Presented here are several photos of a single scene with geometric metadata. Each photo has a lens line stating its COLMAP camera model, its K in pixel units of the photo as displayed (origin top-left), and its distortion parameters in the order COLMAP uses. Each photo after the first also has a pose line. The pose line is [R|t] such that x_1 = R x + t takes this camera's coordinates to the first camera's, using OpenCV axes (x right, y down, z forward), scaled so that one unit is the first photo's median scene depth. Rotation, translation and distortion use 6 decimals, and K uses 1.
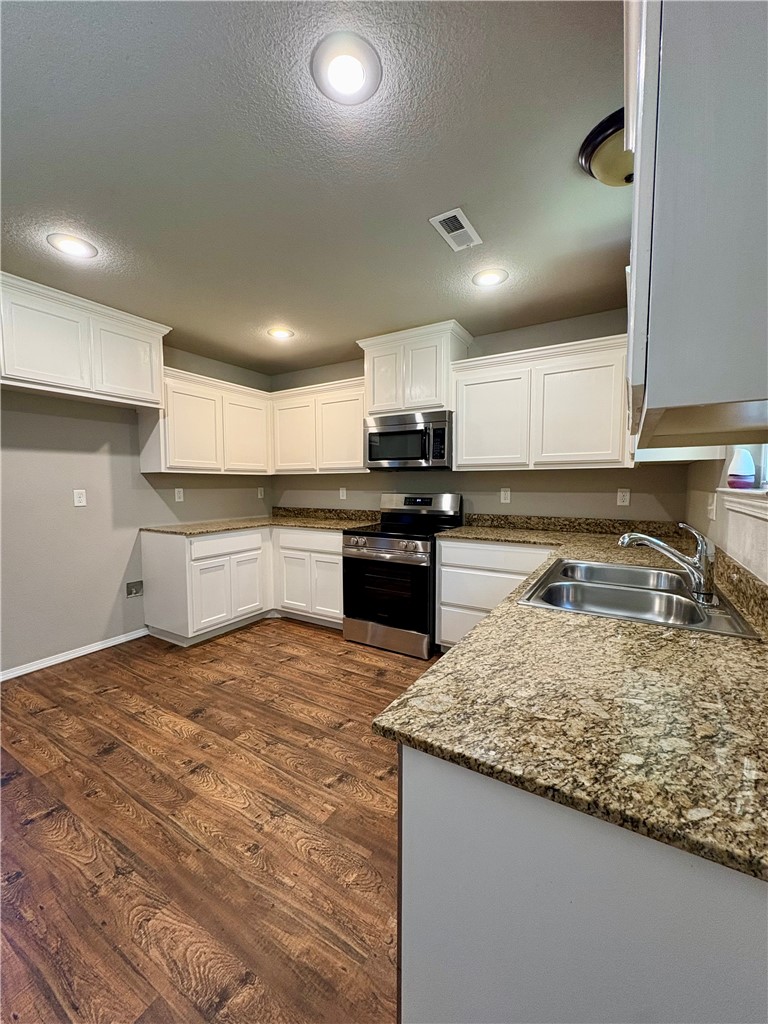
lens RADIAL K [[407.6, 0, 383.2], [0, 407.6, 512.4], [0, 0, 1]] dist [-0.001613, 0.000053]
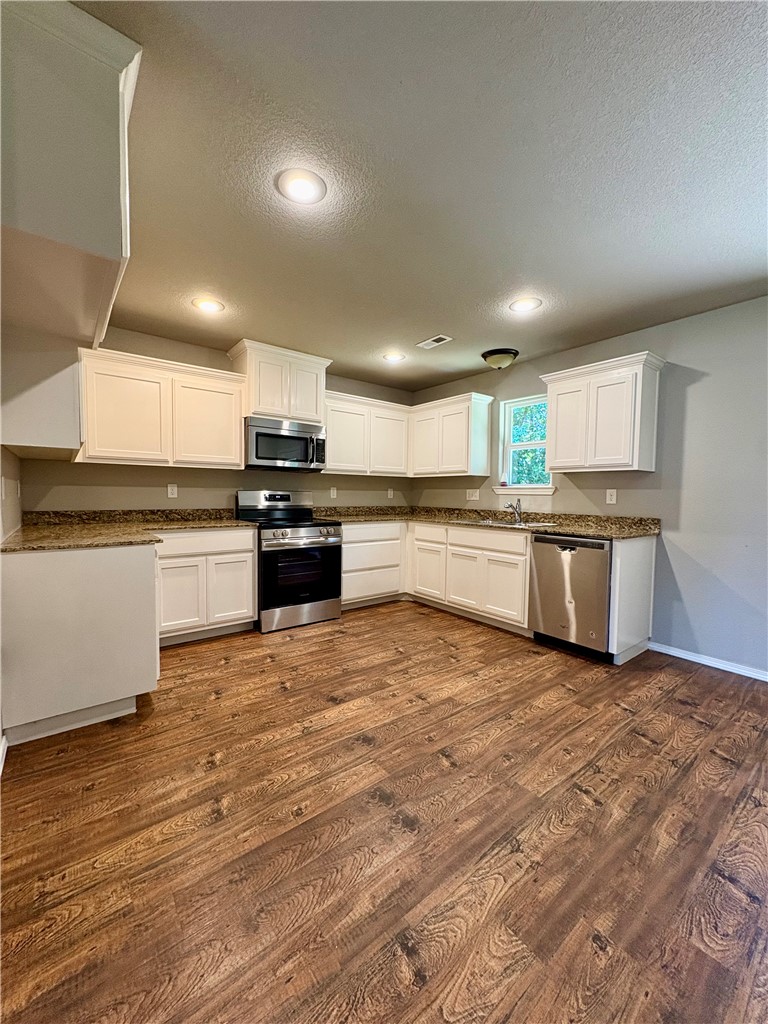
lens RADIAL K [[407.6, 0, 384.4], [0, 407.6, 511.8], [0, 0, 1]] dist [-0.001613, 0.000053]
pose [[0.352334, -0.035053, 0.935218, -1.011346], [0.054693, 0.998362, 0.016814, 0.010546], [-0.934275, 0.045226, 0.353673, 0.378455]]
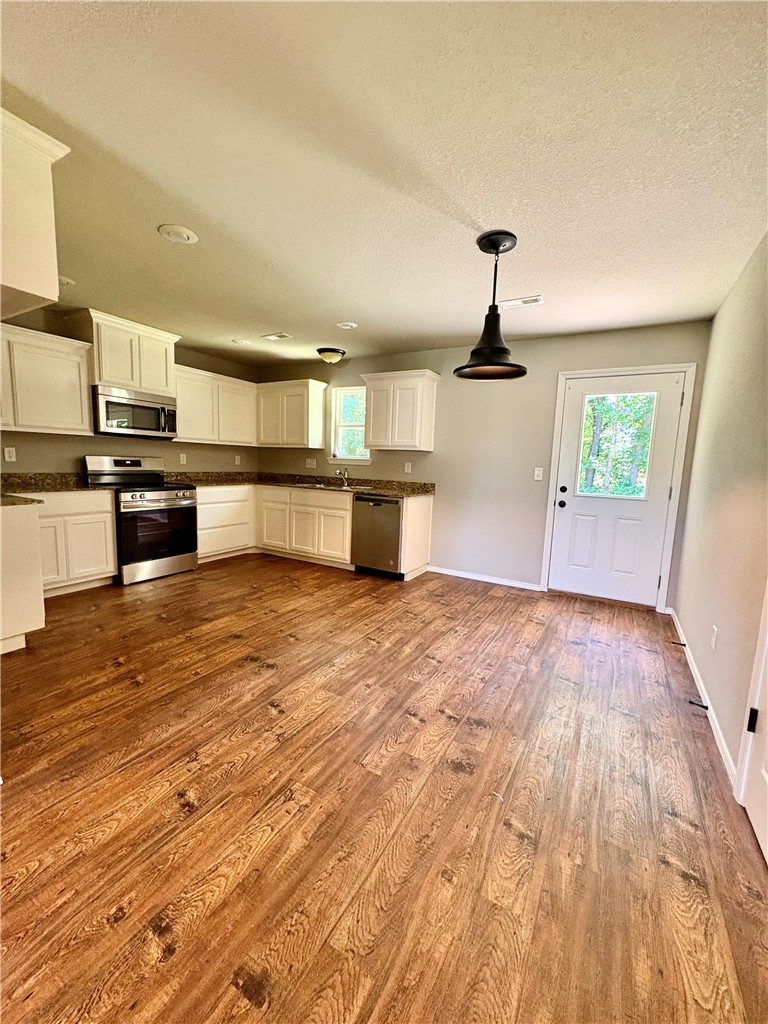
lens RADIAL K [[407.6, 0, 385.0], [0, 407.6, 512.1], [0, 0, 1]] dist [-0.001613, 0.000053]
pose [[-0.024371, -0.121131, 0.992337, -1.327873], [0.035143, 0.991915, 0.121942, -0.003995], [-0.999085, 0.037846, -0.019917, 0.317587]]
